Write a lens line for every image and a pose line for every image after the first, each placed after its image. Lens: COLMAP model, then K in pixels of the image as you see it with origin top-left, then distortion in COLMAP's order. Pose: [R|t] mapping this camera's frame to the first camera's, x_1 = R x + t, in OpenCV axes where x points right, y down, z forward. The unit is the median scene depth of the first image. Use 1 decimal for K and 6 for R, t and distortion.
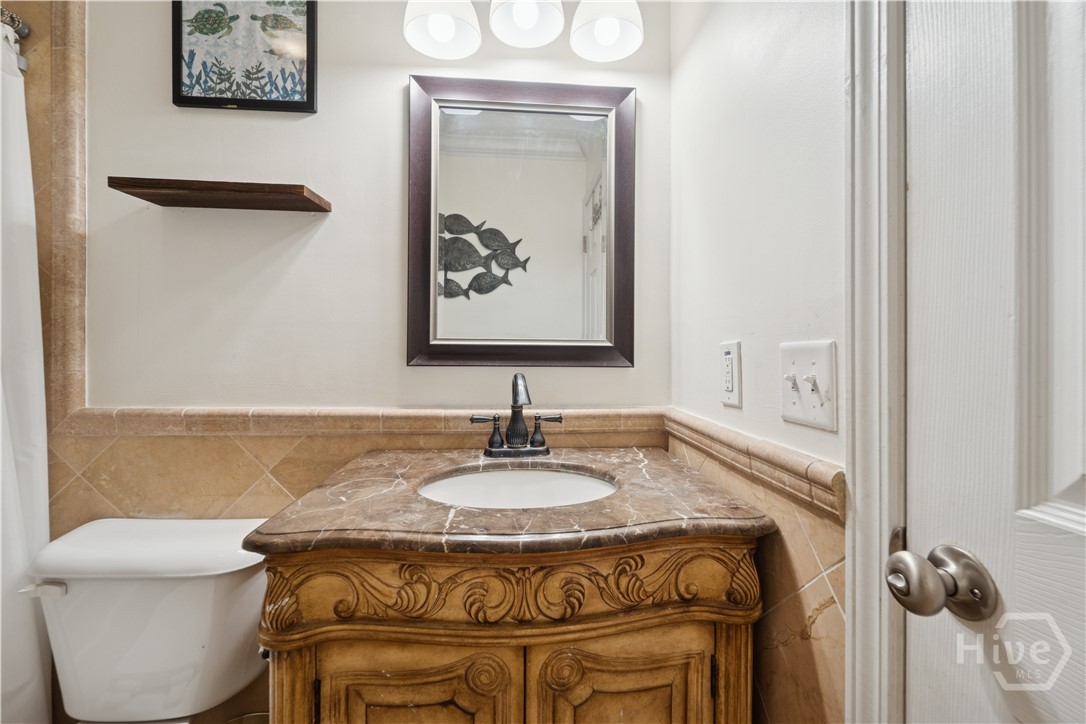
lens RADIAL K [[446.1, 0, 555.1], [0, 446.1, 348.2], [0, 0, 1]] dist [0.002615, -0.001932]
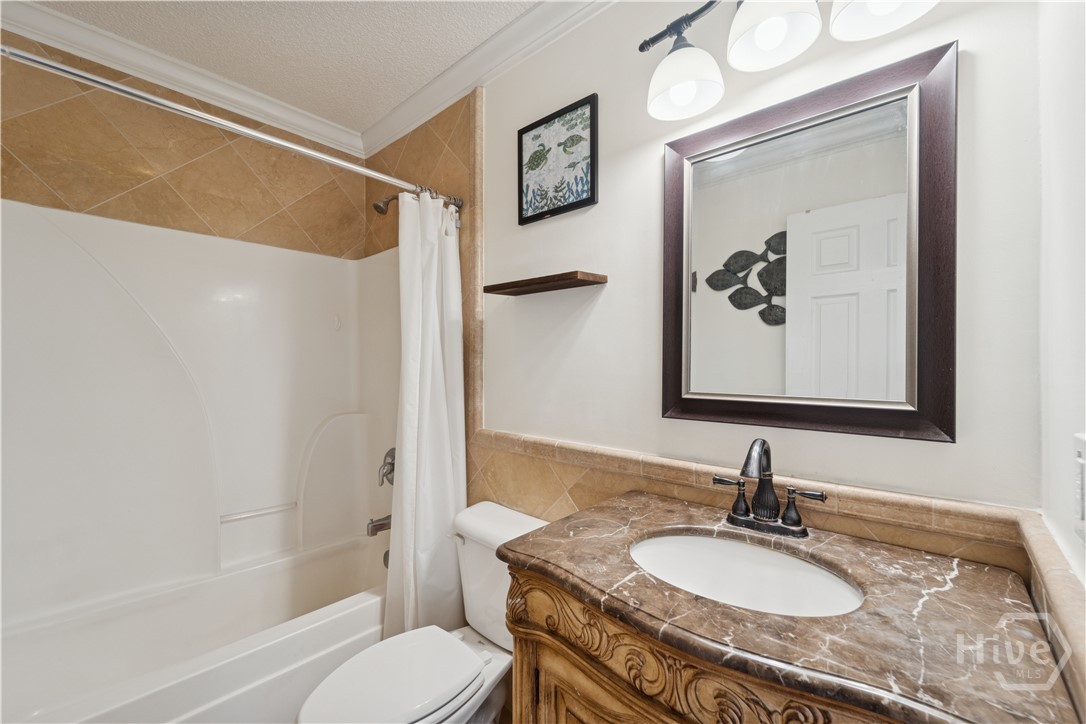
lens RADIAL K [[446.1, 0, 541.2], [0, 446.1, 360.7], [0, 0, 1]] dist [0.002615, -0.001932]
pose [[0.685468, -0.015458, -0.727939, 0.259268], [0.010152, 0.999880, -0.011673, -0.090060], [0.728032, 0.000612, 0.685543, 0.055854]]
